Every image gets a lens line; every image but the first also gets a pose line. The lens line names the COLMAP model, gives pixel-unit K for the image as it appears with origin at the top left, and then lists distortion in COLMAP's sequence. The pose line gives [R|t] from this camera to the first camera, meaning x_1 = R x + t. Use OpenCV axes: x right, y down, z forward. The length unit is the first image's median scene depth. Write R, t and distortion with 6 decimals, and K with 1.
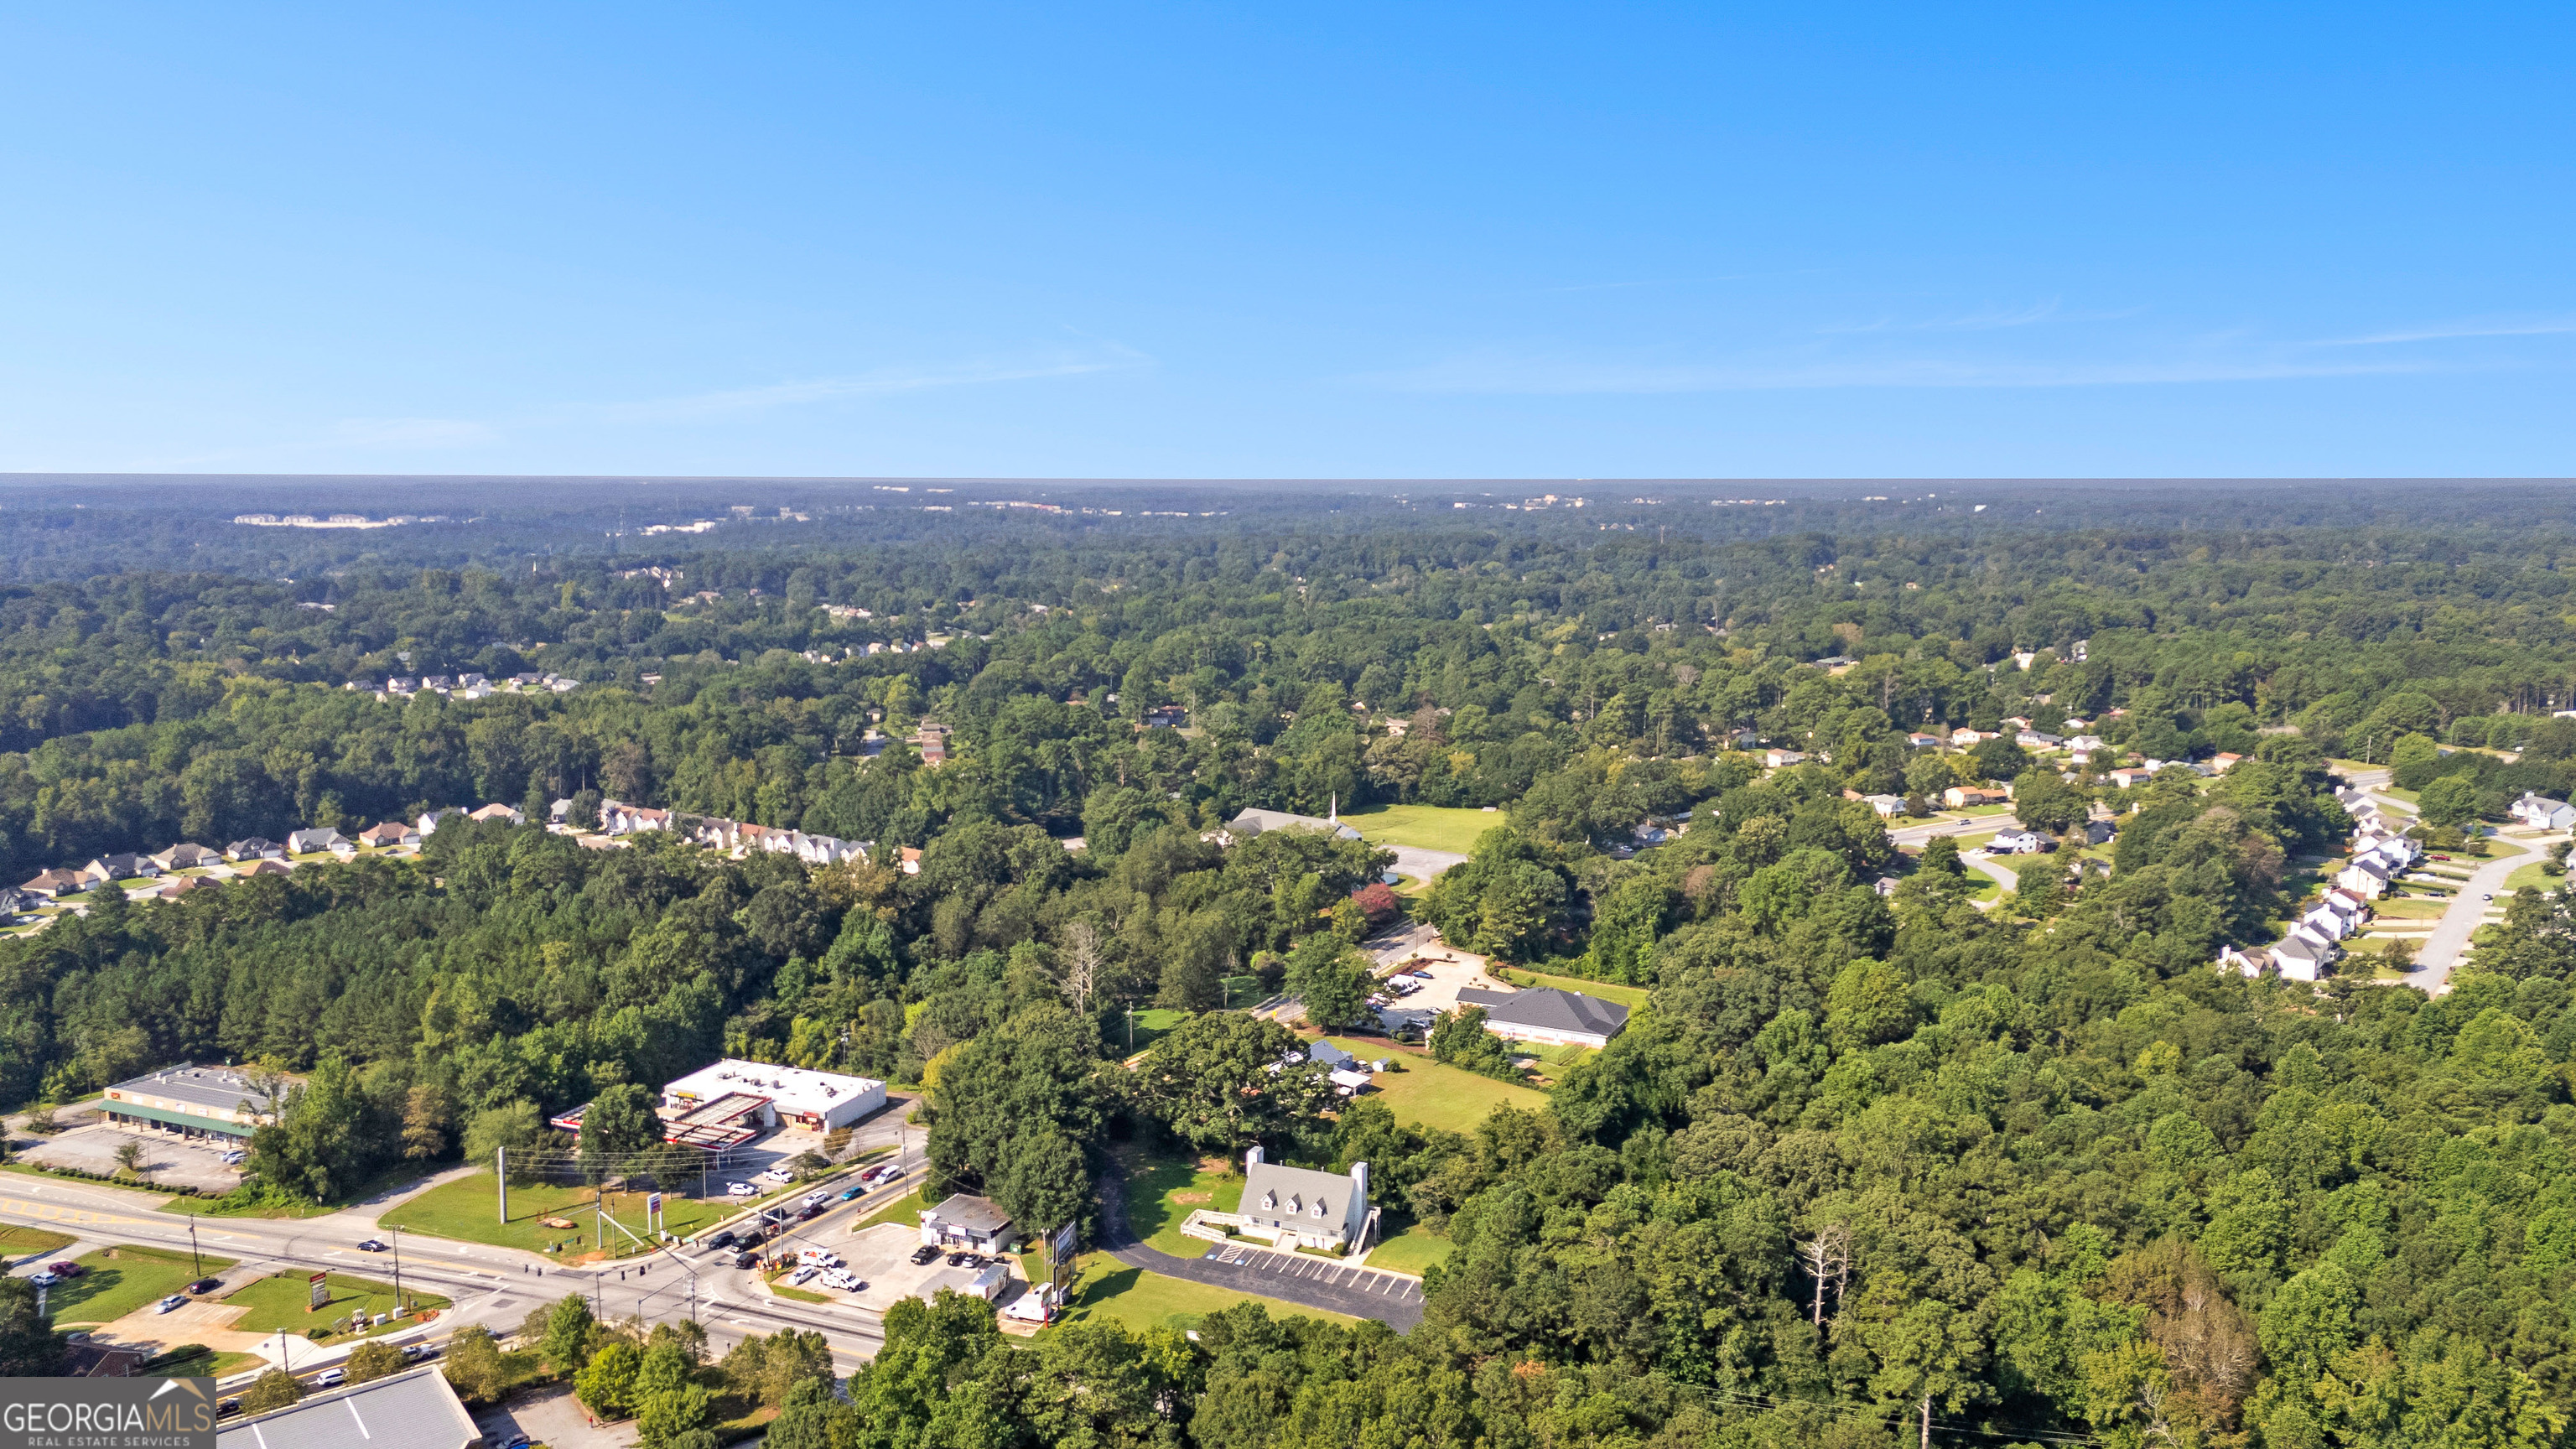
lens RADIAL K [[1864.6, 0, 1288.0], [0, 1864.6, 724.5], [0, 0, 1]] dist [0.104881, -0.131124]
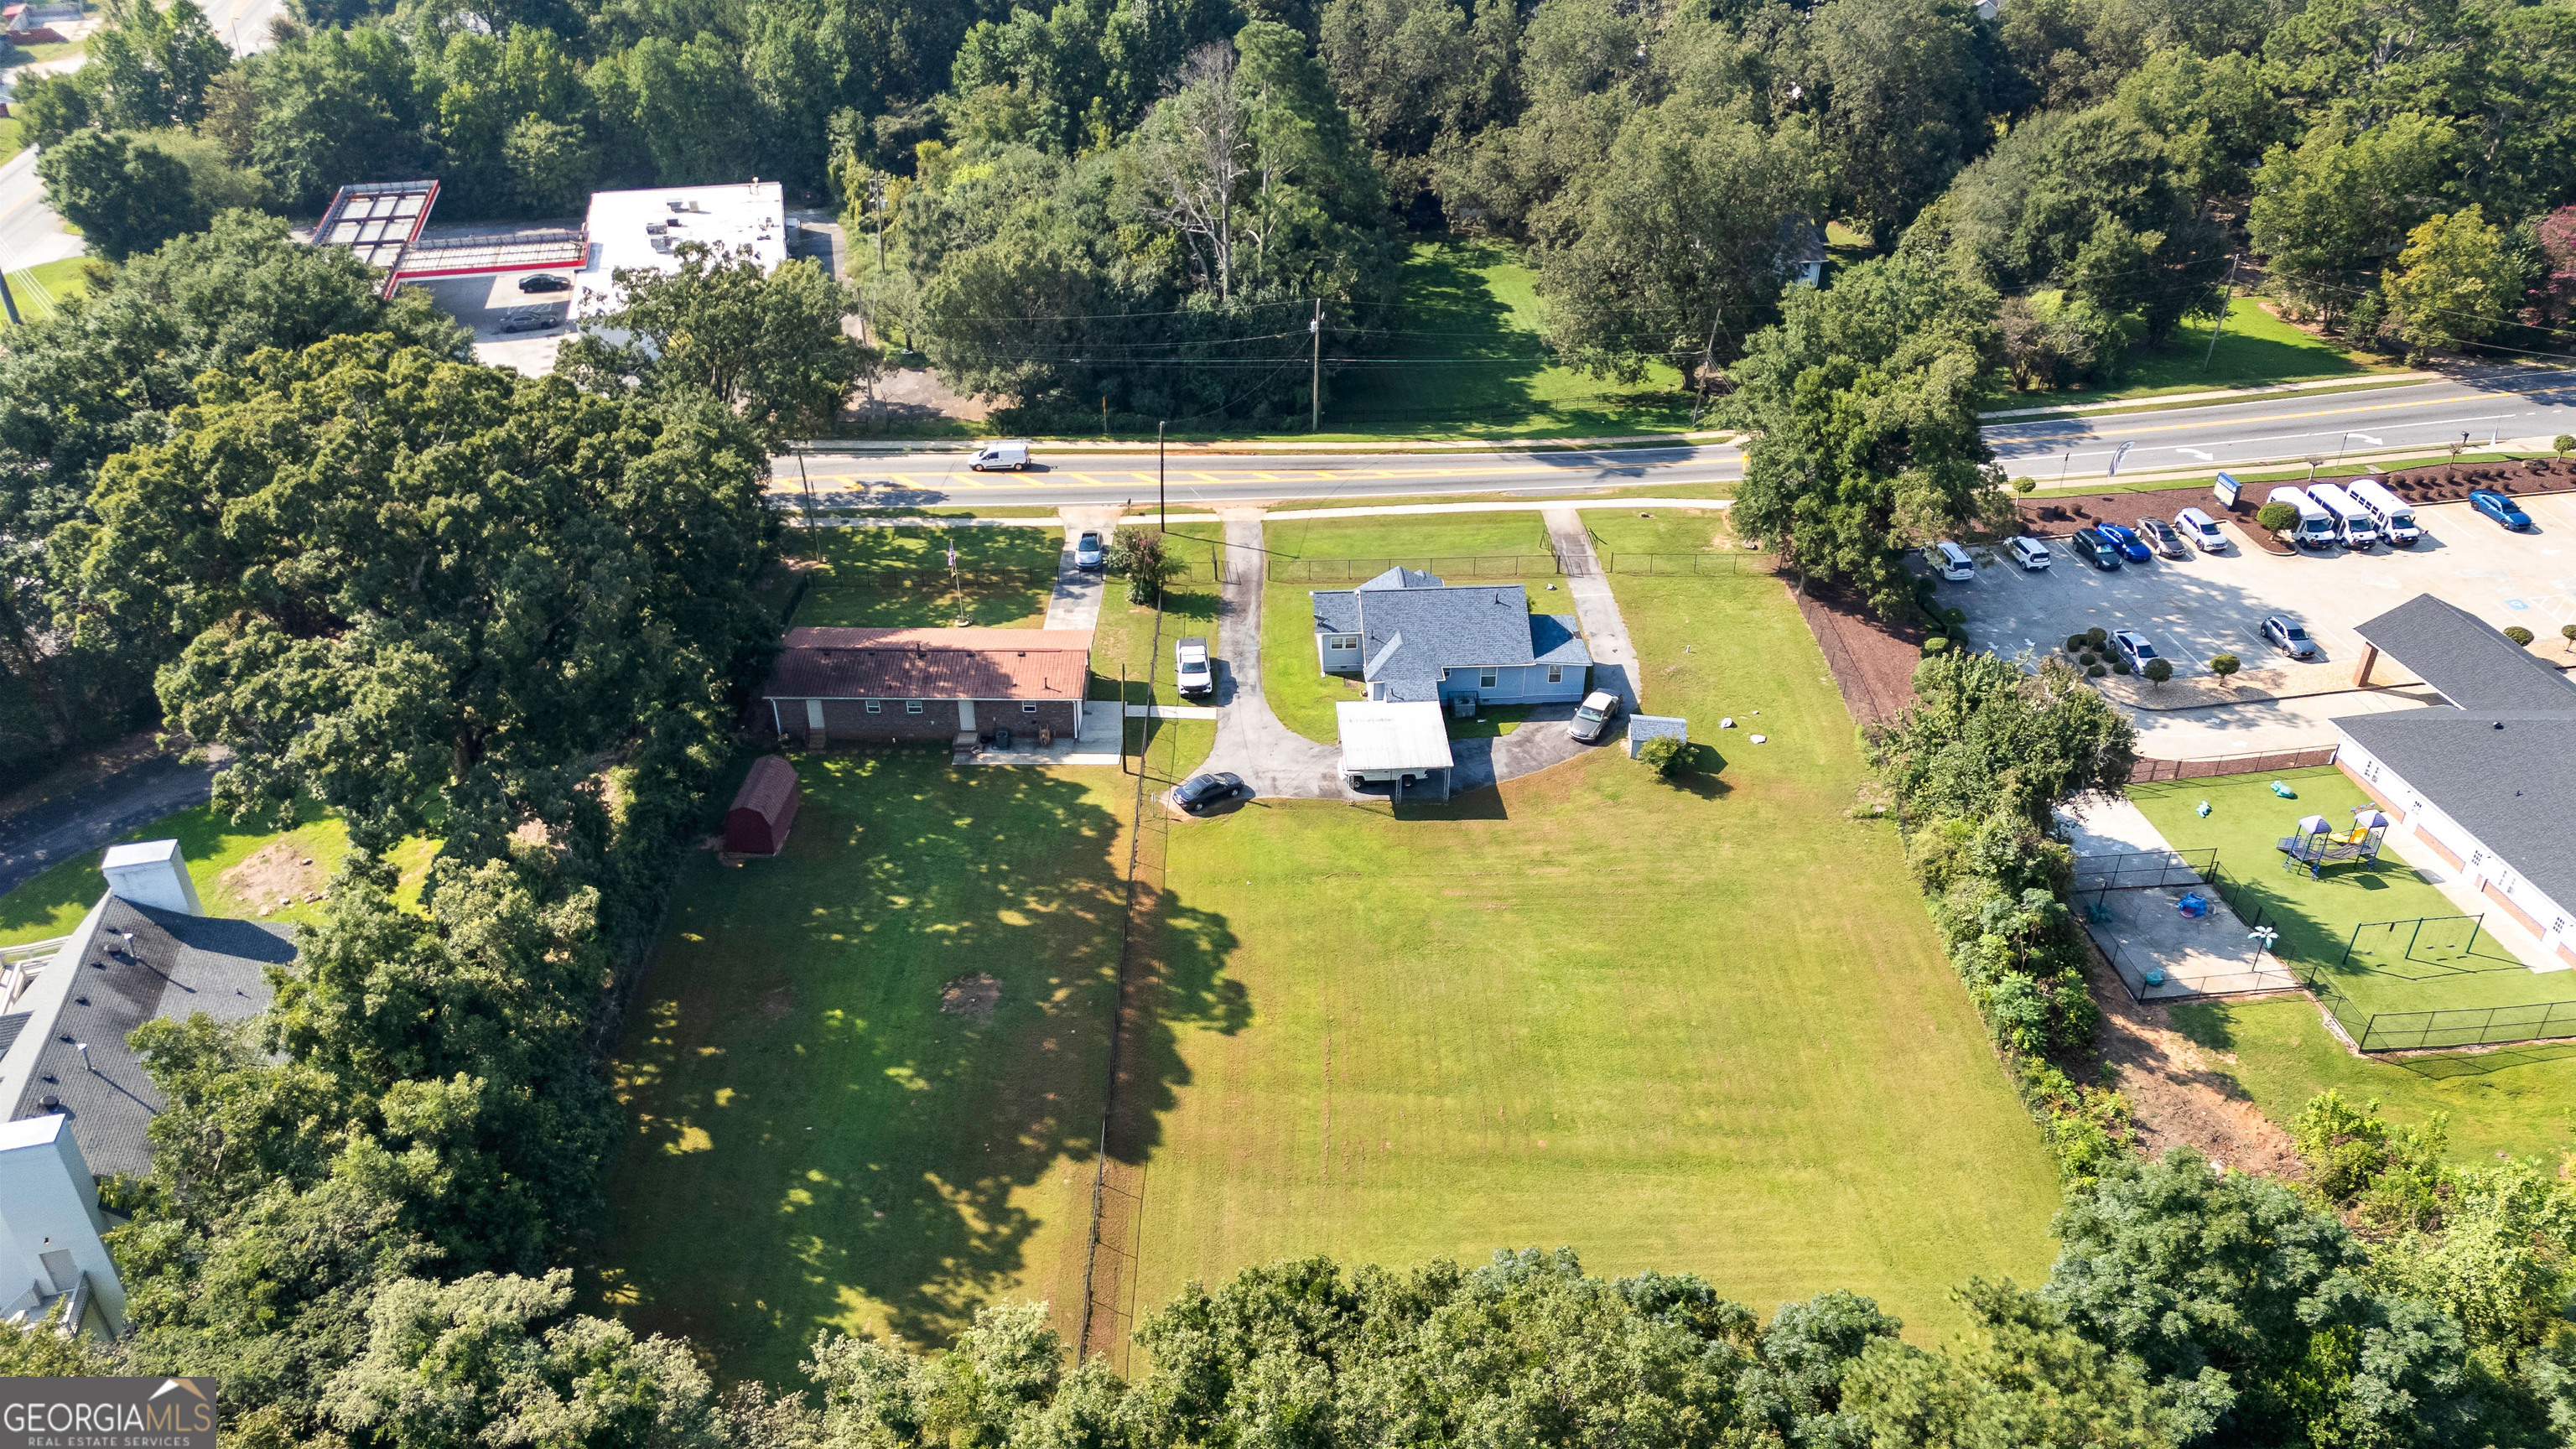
lens RADIAL K [[1864.6, 0, 1288.0], [0, 1864.6, 724.5], [0, 0, 1]] dist [0.104881, -0.131124]
pose [[0.603357, 0.428883, -0.672324, 0.173734], [-0.107873, 0.879215, 0.464053, 0.040573], [0.790141, -0.207464, 0.576746, 0.639814]]
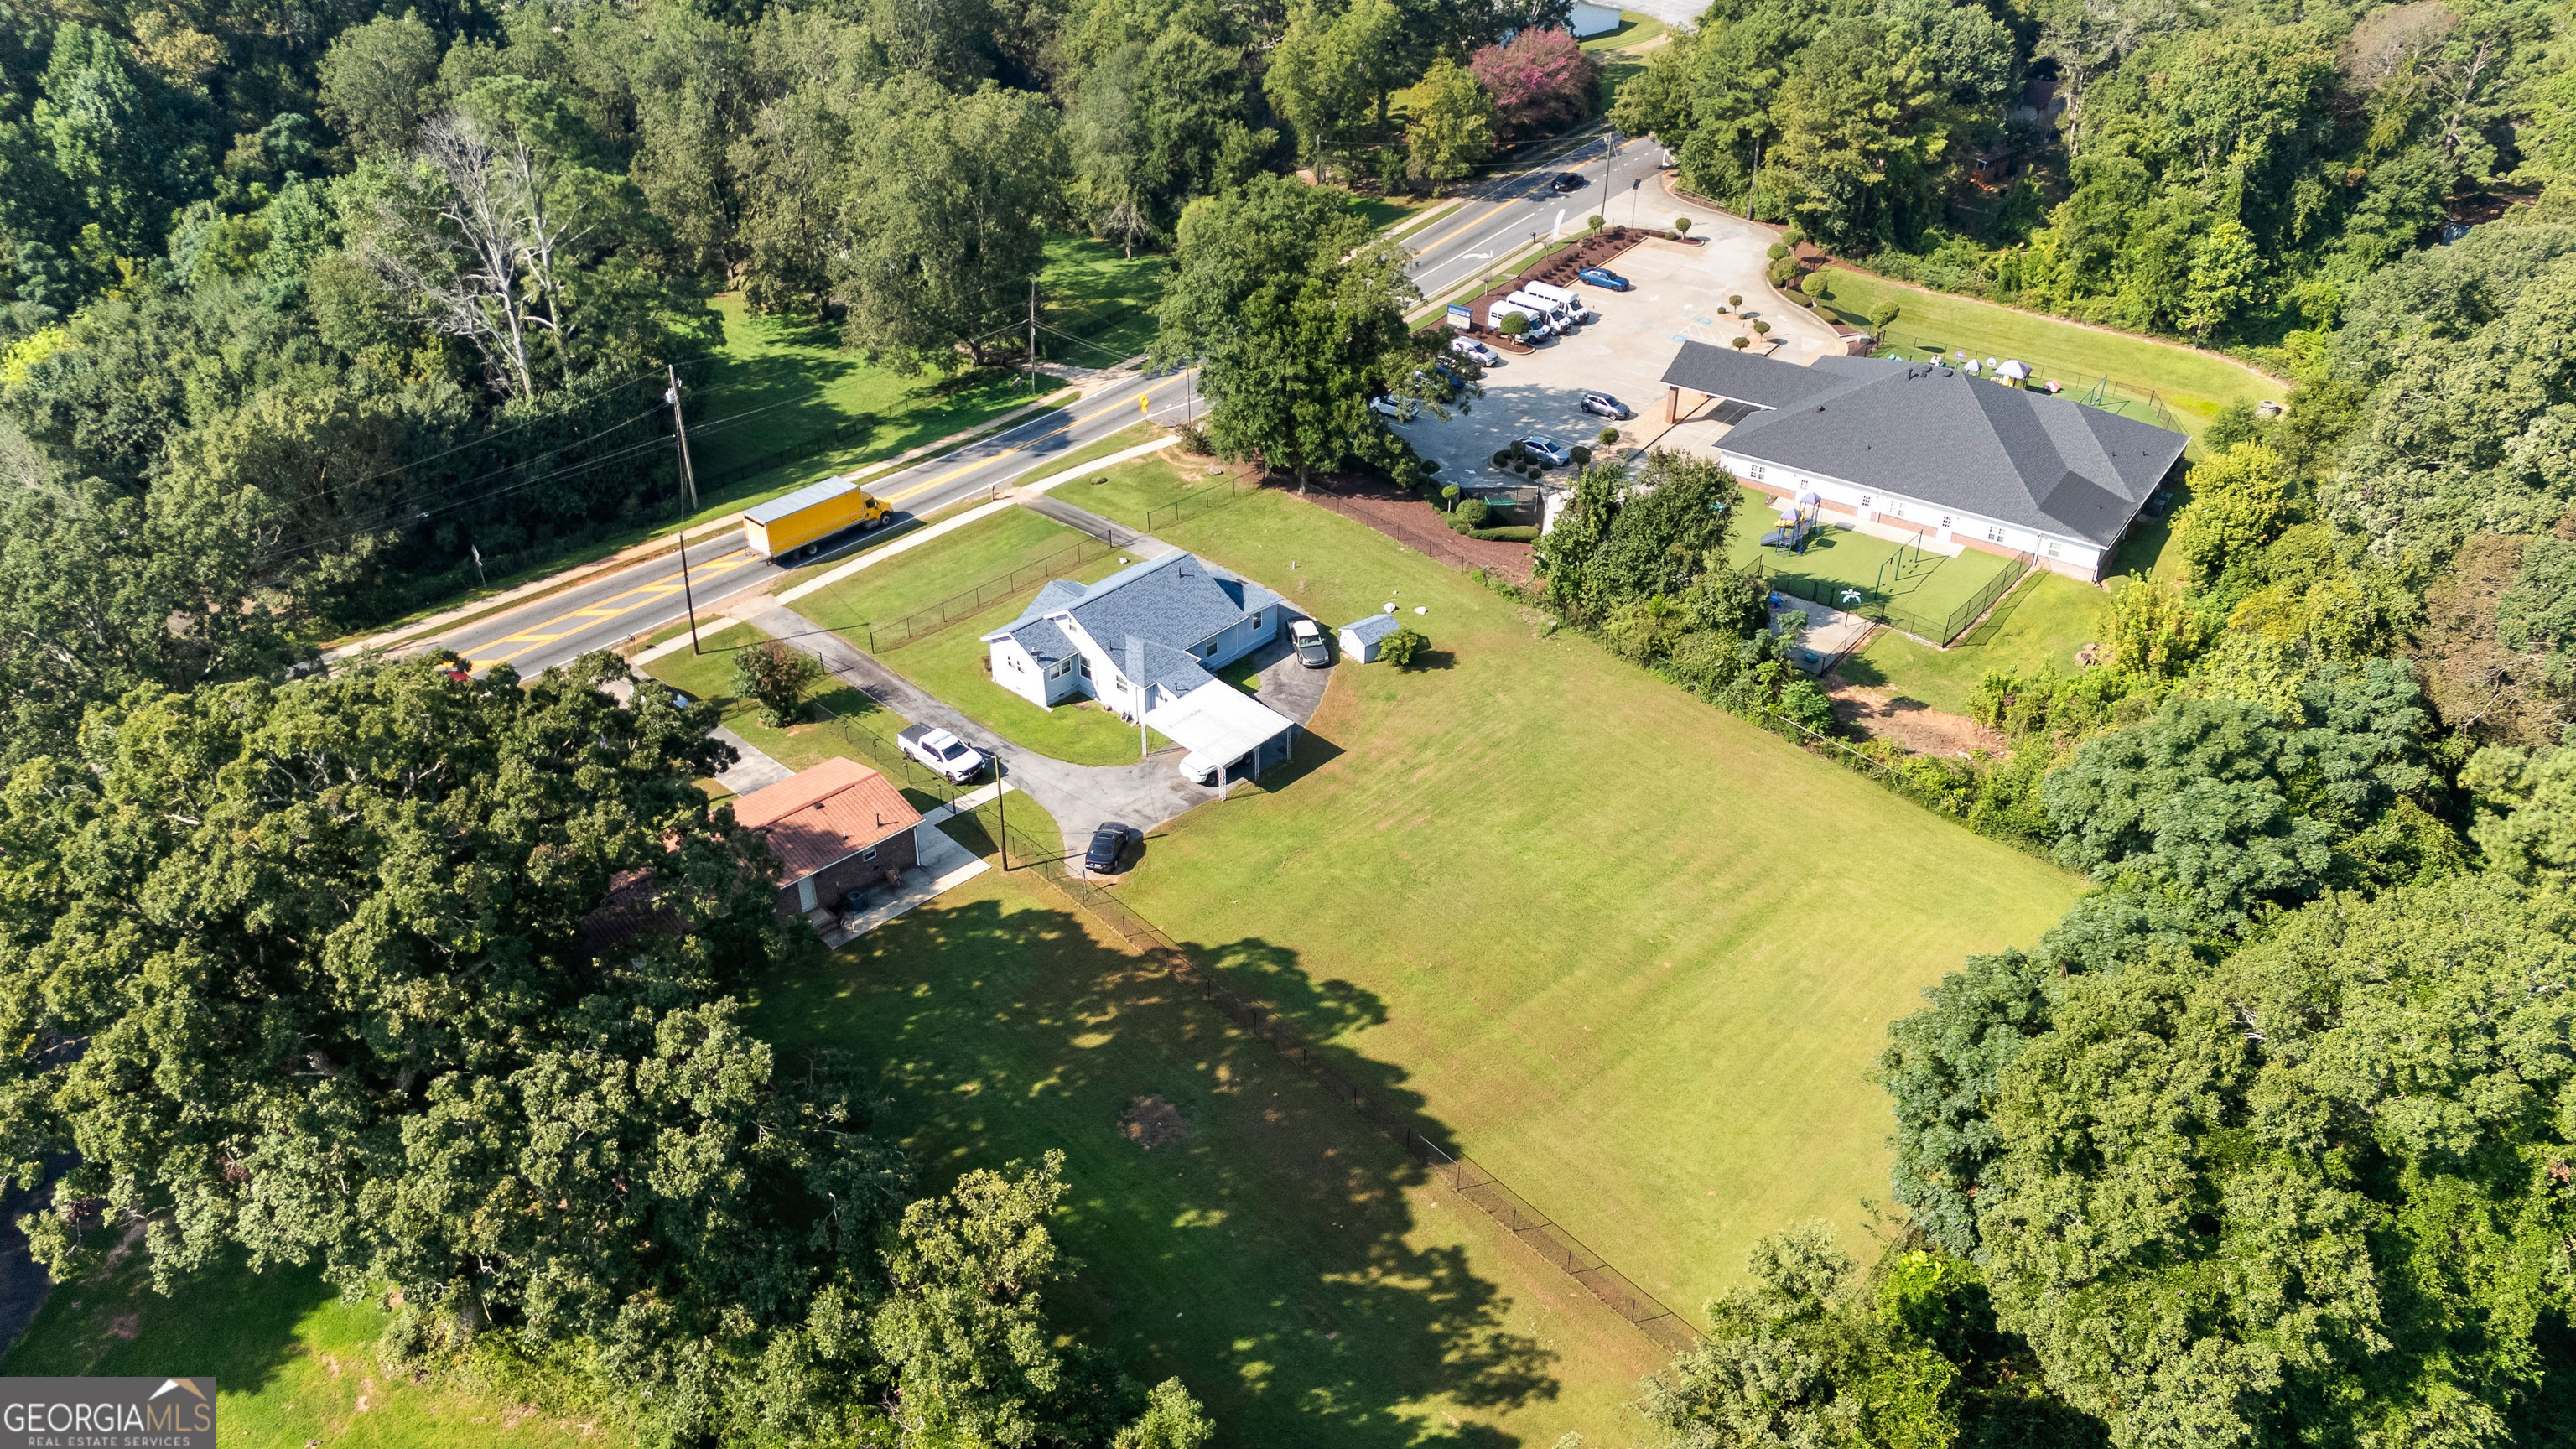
lens RADIAL K [[1864.6, 0, 1288.0], [0, 1864.6, 724.5], [0, 0, 1]] dist [0.104881, -0.131124]
pose [[0.987646, 0.087583, -0.129938, 0.064205], [-0.023844, 0.903562, 0.427793, 0.048781], [0.154875, -0.419410, 0.894488, 0.576571]]
